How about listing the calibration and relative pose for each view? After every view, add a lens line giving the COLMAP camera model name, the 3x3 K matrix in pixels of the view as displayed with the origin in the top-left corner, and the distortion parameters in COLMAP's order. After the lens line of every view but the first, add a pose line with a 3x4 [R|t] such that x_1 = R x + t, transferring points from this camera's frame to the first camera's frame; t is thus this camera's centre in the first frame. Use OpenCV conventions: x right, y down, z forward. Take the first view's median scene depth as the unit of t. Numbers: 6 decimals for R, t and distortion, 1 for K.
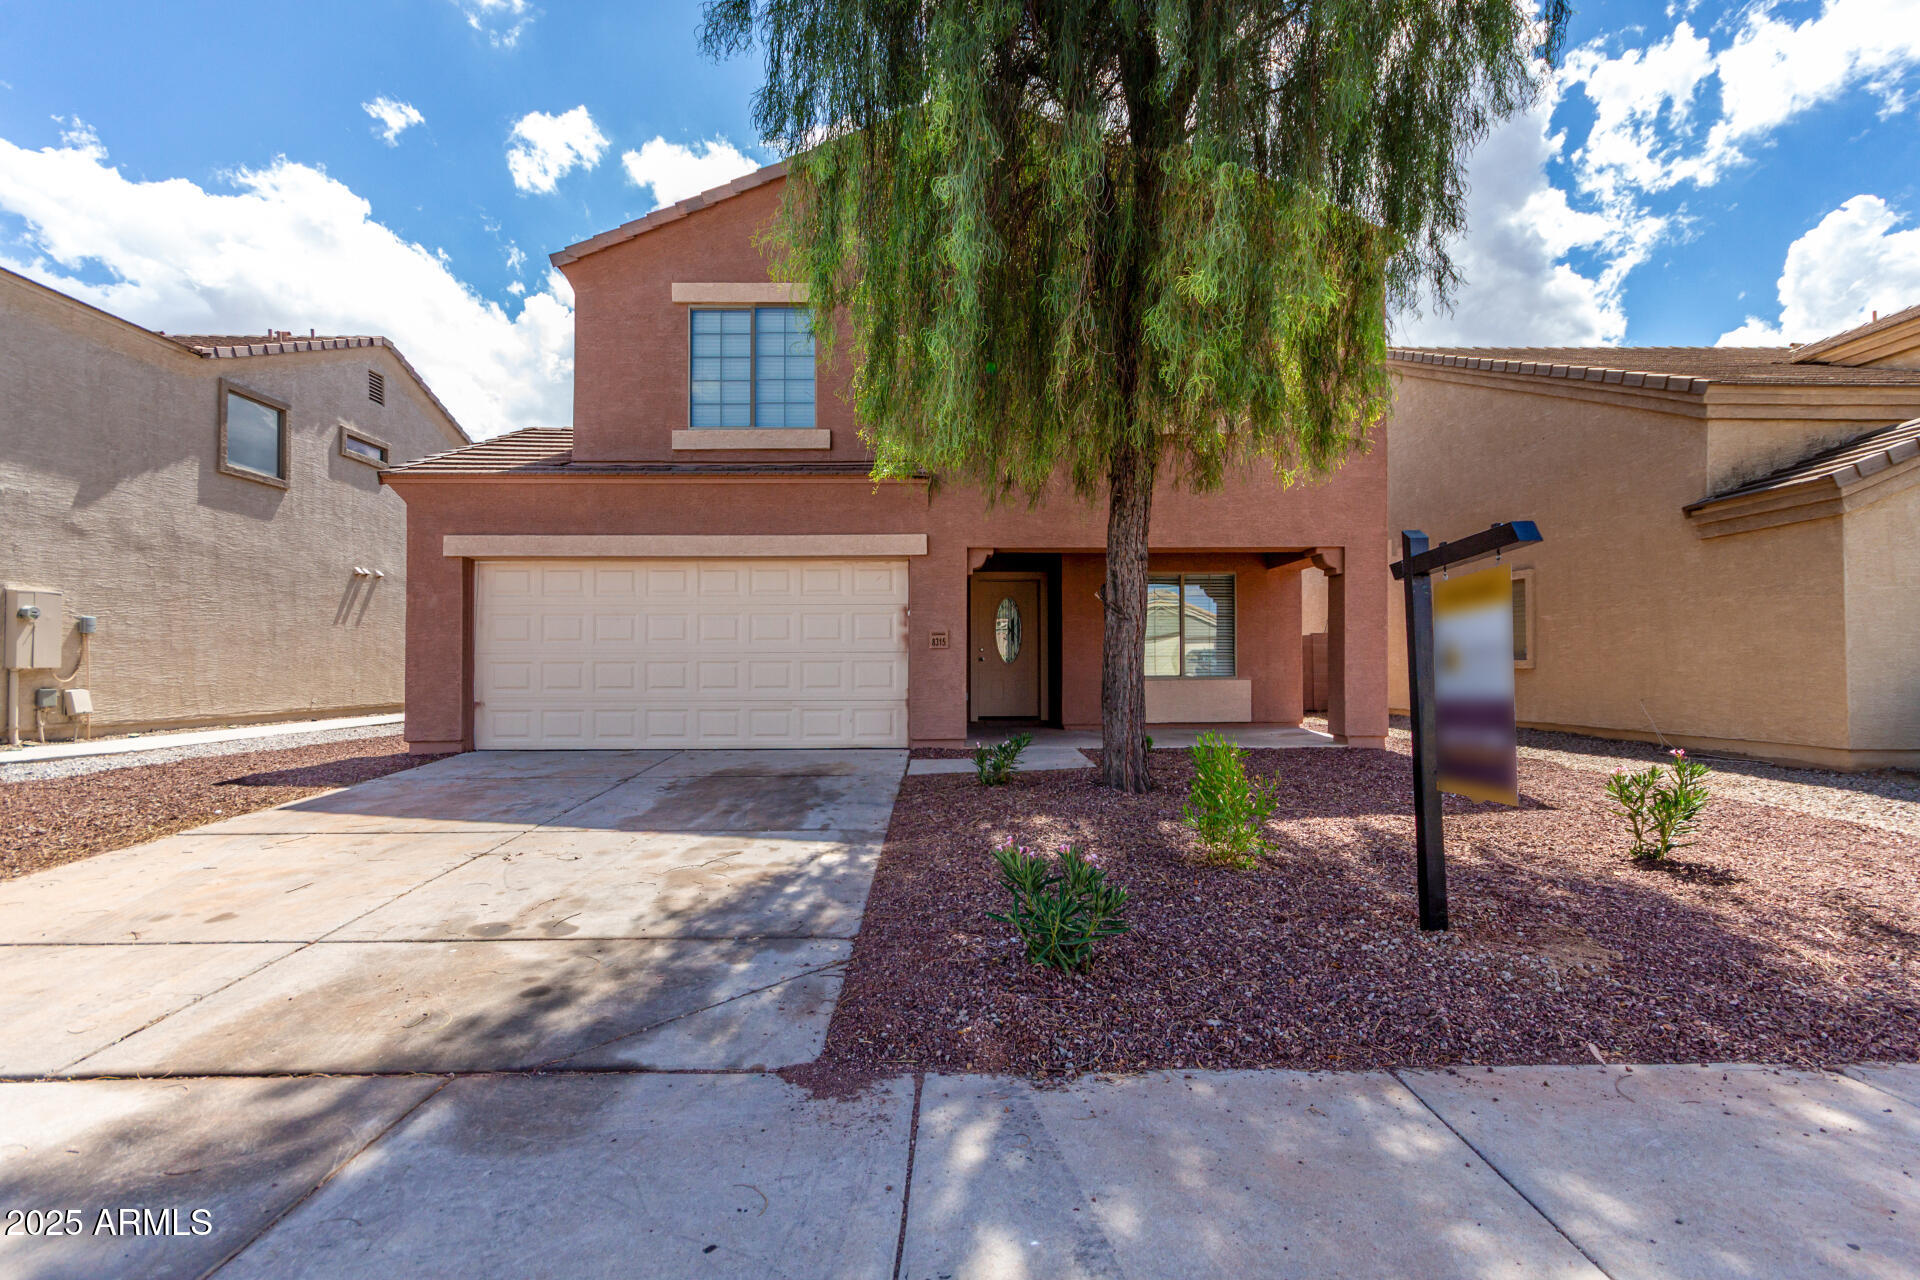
lens RADIAL K [[886.7, 0, 960.0], [0, 886.7, 640.0], [0, 0, 1]] dist [0.001530, -0.000179]
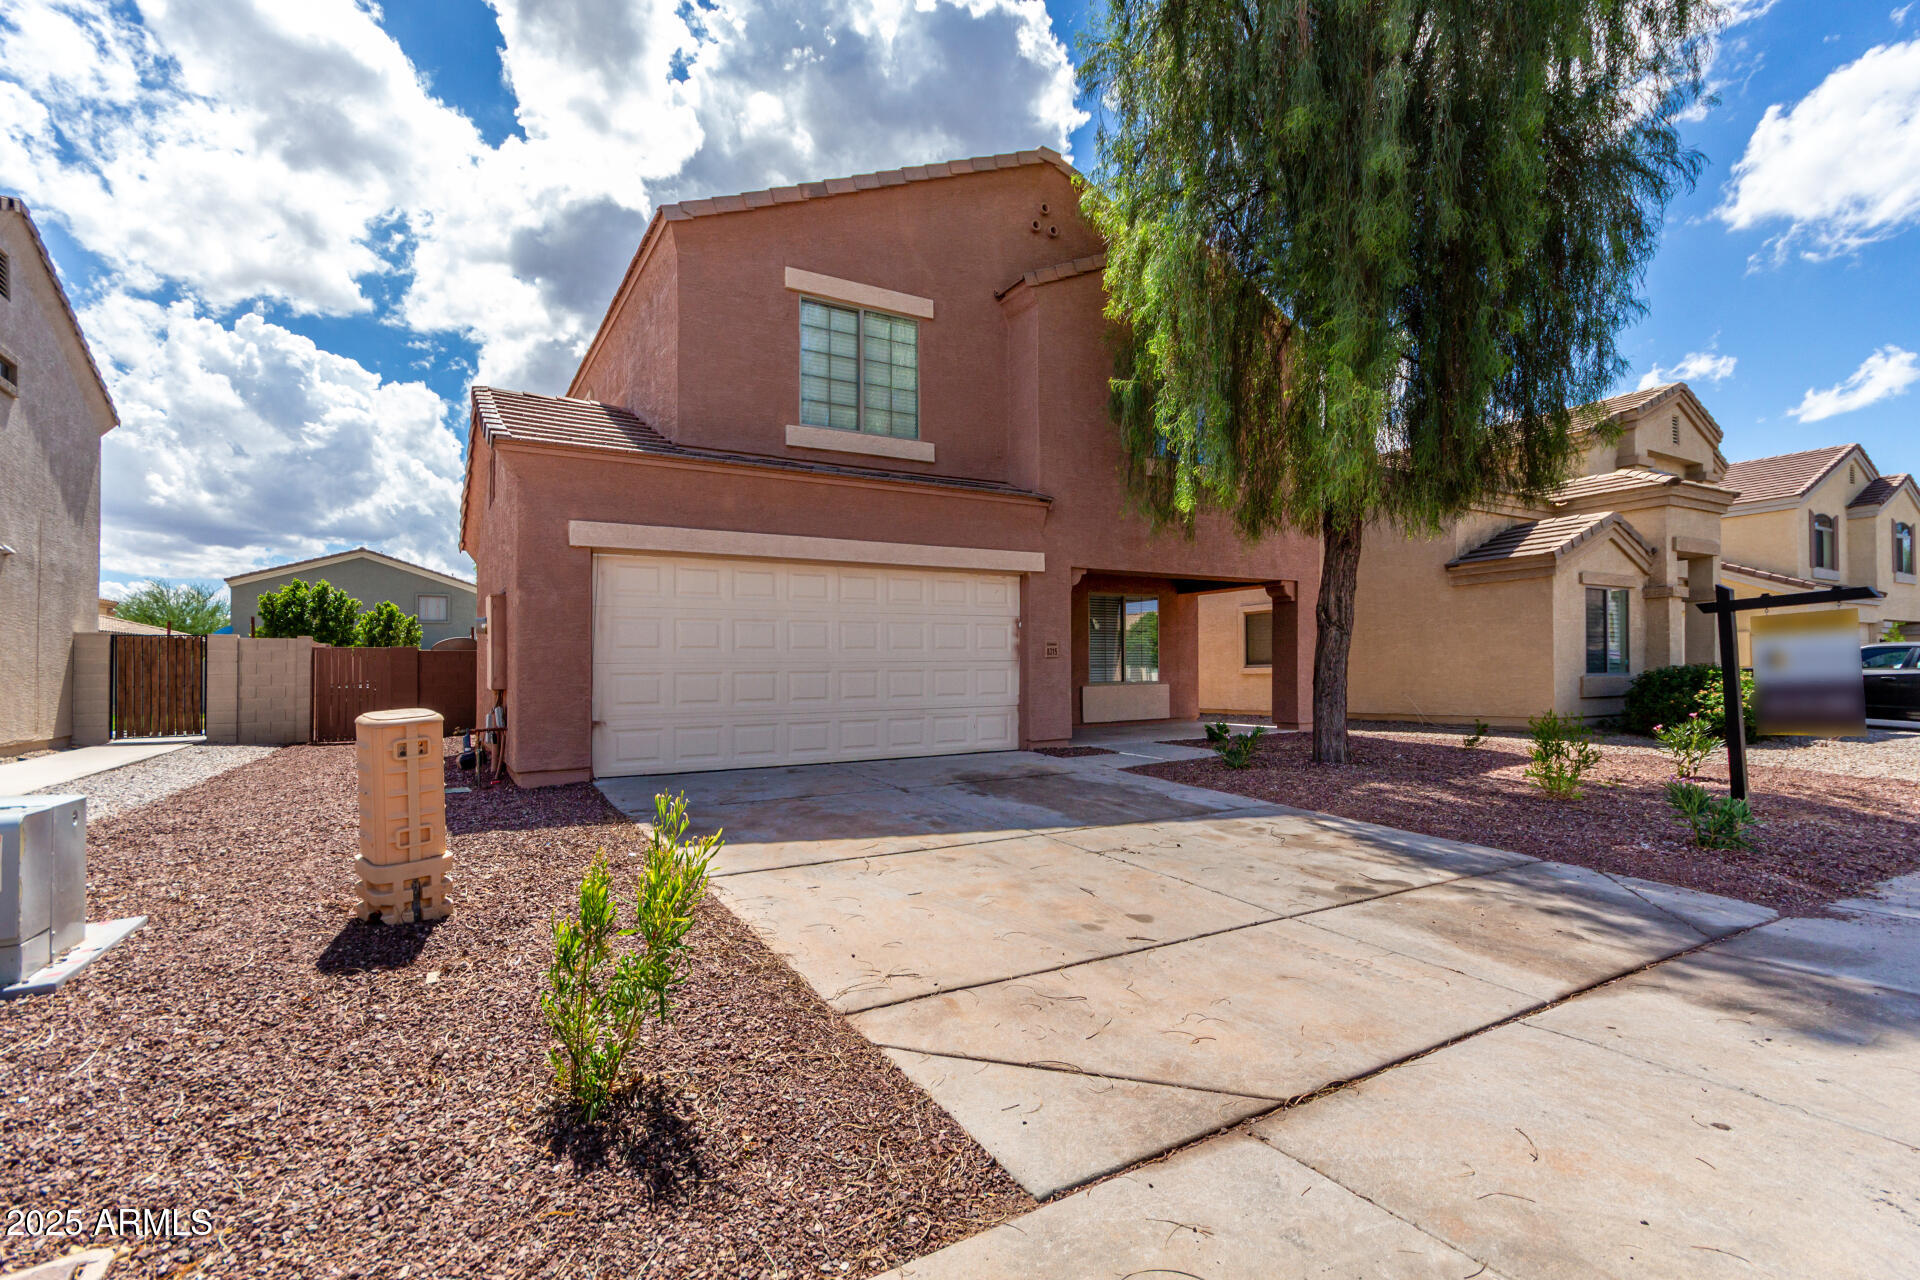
lens RADIAL K [[880.5, 0, 973.0], [0, 880.5, 658.8], [0, 0, 1]] dist [0.011803, -0.006351]
pose [[0.870853, 0.000779, 0.491543, -0.641700], [-0.003329, 0.999985, 0.004313, 0.006588], [-0.491532, -0.005393, 0.870843, 0.096424]]
